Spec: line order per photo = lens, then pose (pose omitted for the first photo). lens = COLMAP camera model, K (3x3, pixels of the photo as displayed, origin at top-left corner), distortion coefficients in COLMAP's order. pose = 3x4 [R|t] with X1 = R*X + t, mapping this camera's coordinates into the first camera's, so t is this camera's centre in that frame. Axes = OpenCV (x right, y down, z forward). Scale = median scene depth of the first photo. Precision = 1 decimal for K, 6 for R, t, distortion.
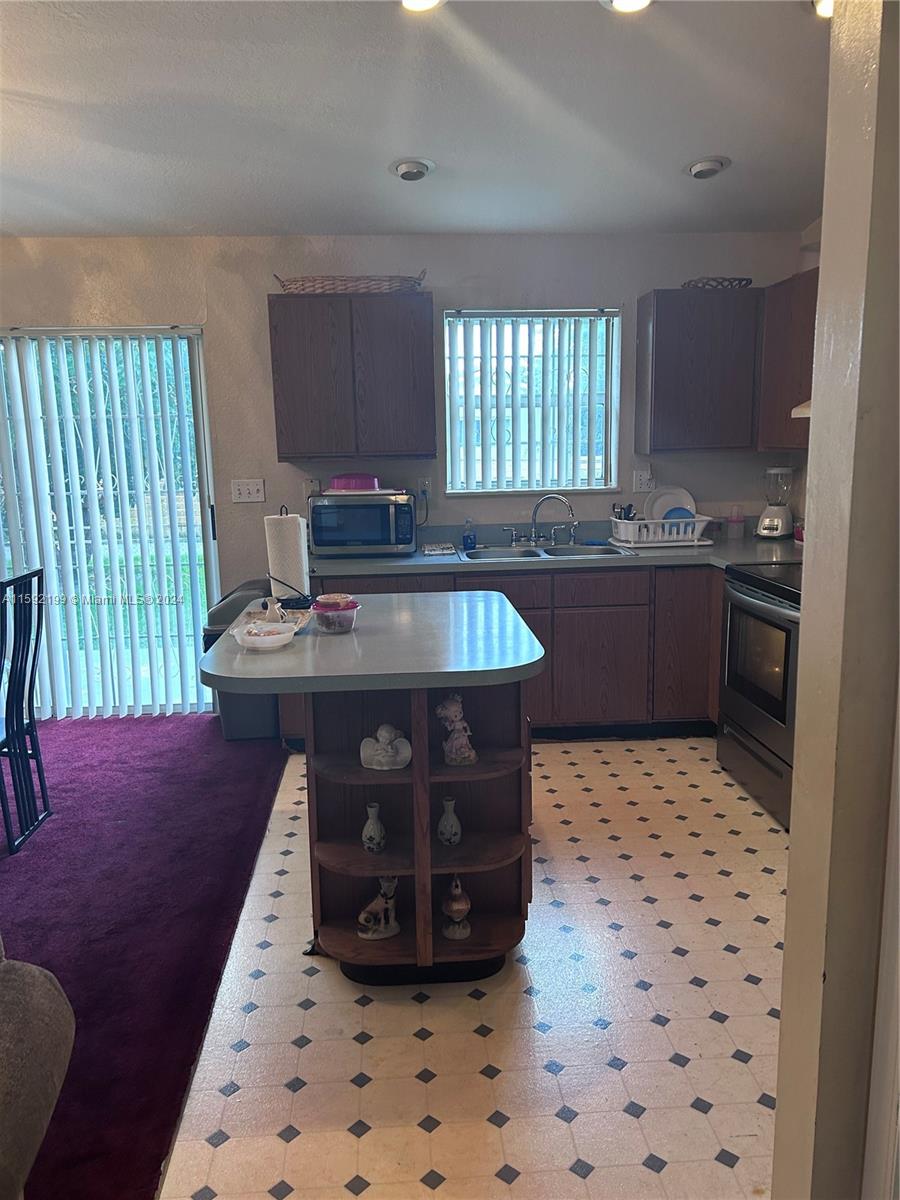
lens RADIAL K [[907.3, 0, 450.0], [0, 907.3, 600.0], [0, 0, 1]] dist [0.041852, -0.007824]
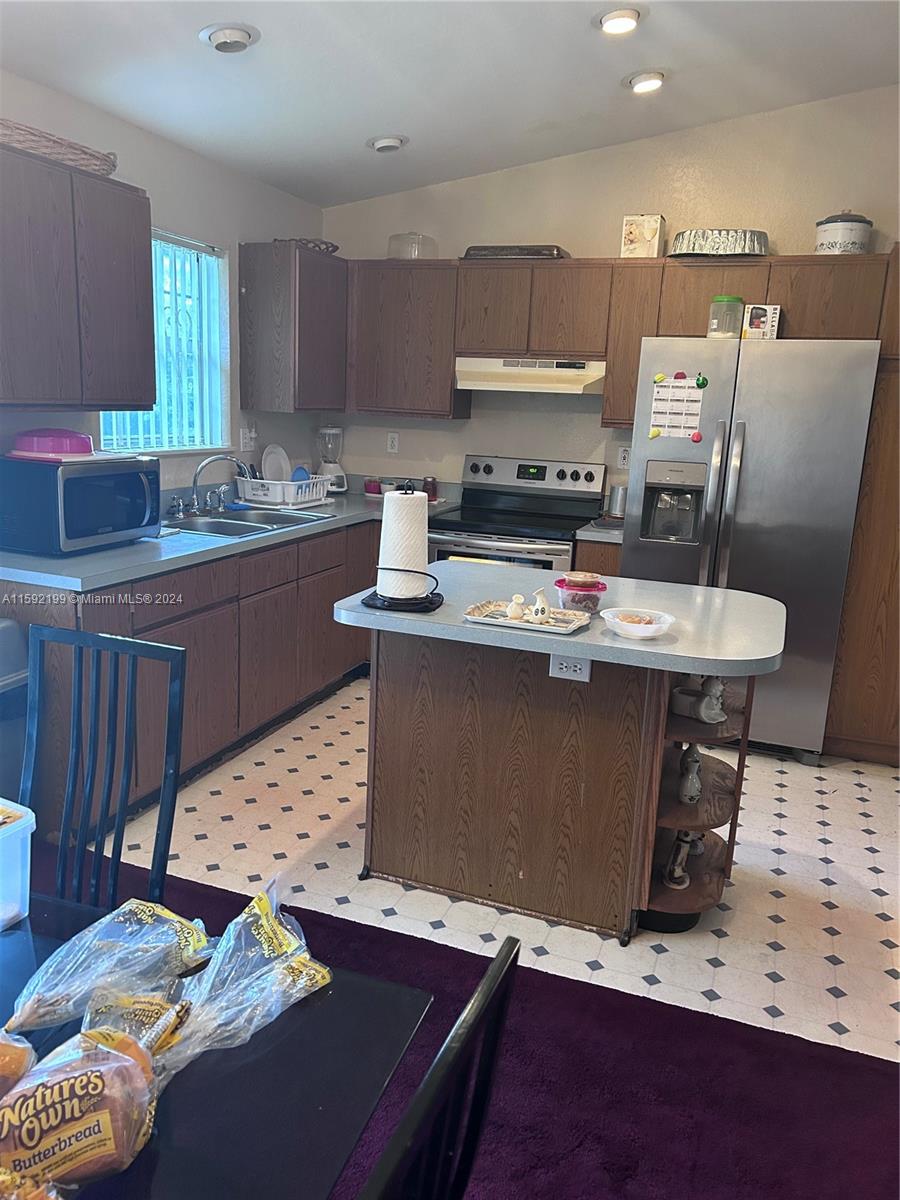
lens RADIAL K [[897.1, 0, 458.3], [0, 897.1, 584.6], [0, 0, 1]] dist [0.113880, -0.139377]
pose [[0.408149, -0.145985, 0.901167, -0.709814], [0.109041, 0.987860, 0.110643, -0.076469], [-0.906380, 0.053105, 0.419113, 0.504539]]
